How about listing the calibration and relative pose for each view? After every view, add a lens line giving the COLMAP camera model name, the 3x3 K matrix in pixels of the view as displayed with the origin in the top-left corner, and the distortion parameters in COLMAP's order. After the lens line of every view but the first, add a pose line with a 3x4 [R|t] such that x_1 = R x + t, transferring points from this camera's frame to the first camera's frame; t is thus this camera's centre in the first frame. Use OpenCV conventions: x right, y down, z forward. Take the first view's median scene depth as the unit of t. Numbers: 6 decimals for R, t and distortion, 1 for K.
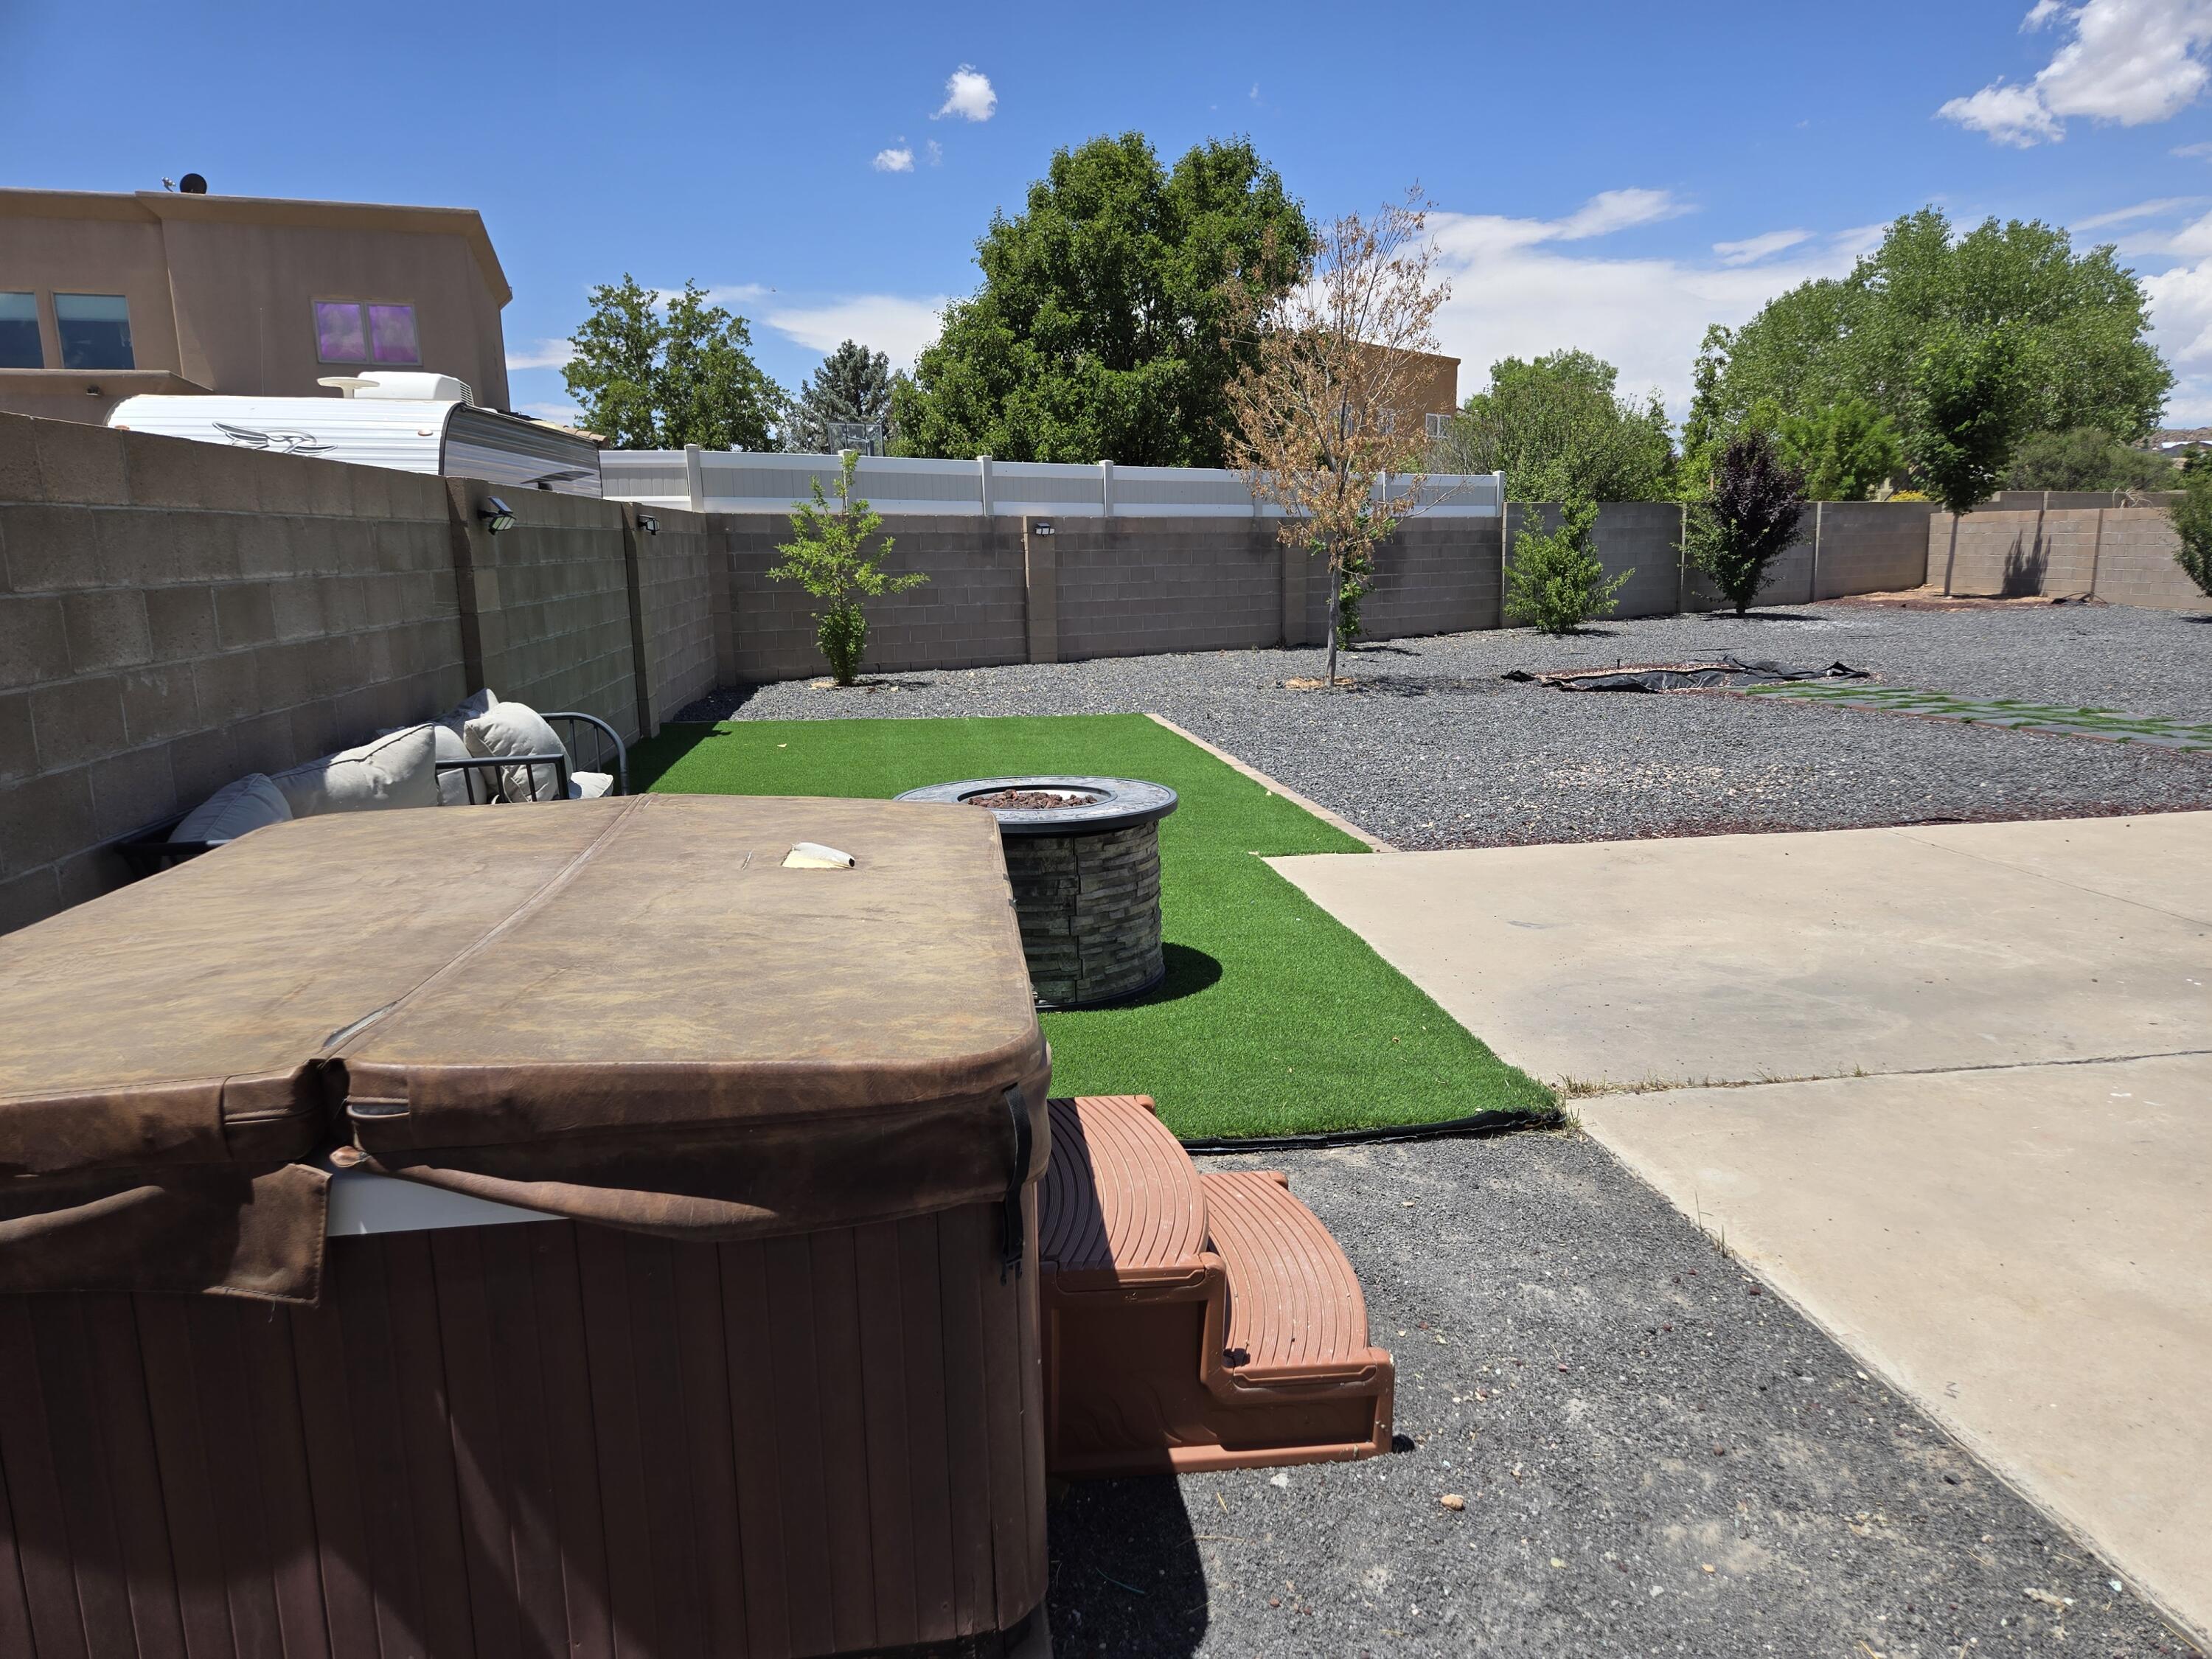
lens RADIAL K [[1470.9, 0, 1110.8], [0, 1470.9, 836.6], [0, 0, 1]] dist [0.084043, -0.070227]
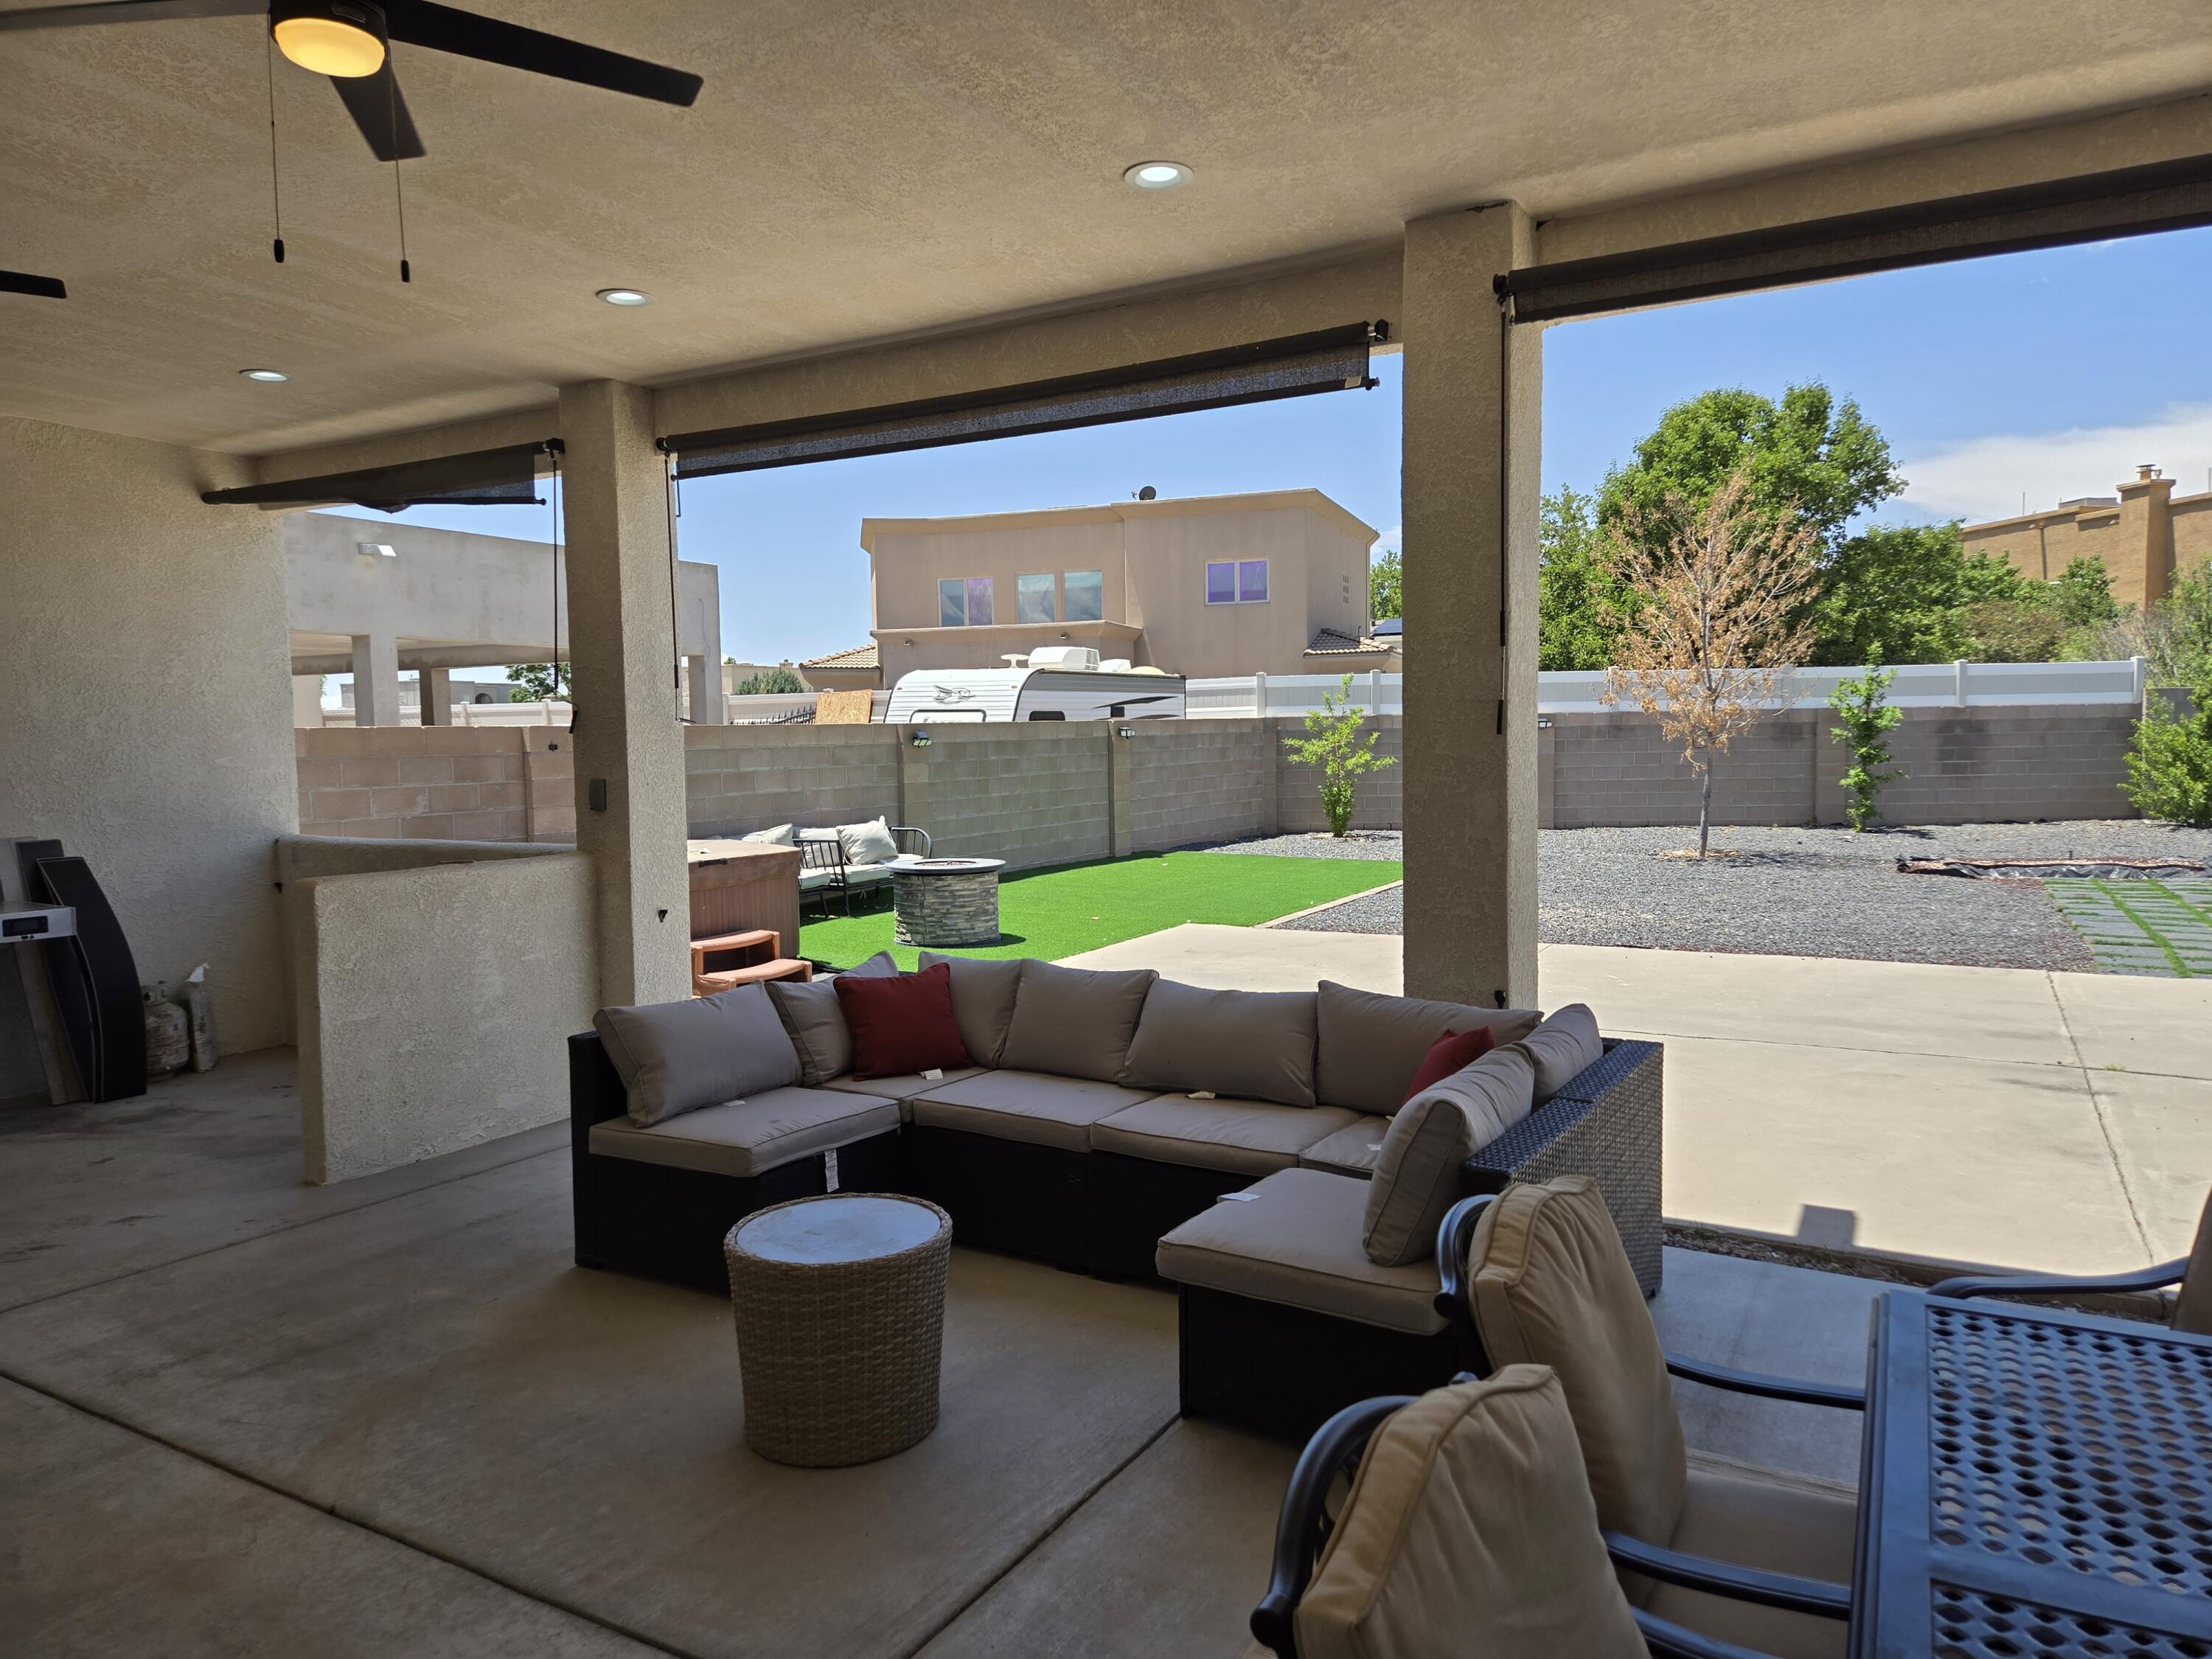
lens RADIAL K [[1470.9, 0, 1099.3], [0, 1470.9, 834.6], [0, 0, 1]] dist [0.084043, -0.070227]
pose [[0.783088, 0.045272, -0.620261, 0.396020], [-0.114800, 0.990730, -0.072625, 0.017398], [0.611224, 0.128077, 0.781026, -0.176879]]
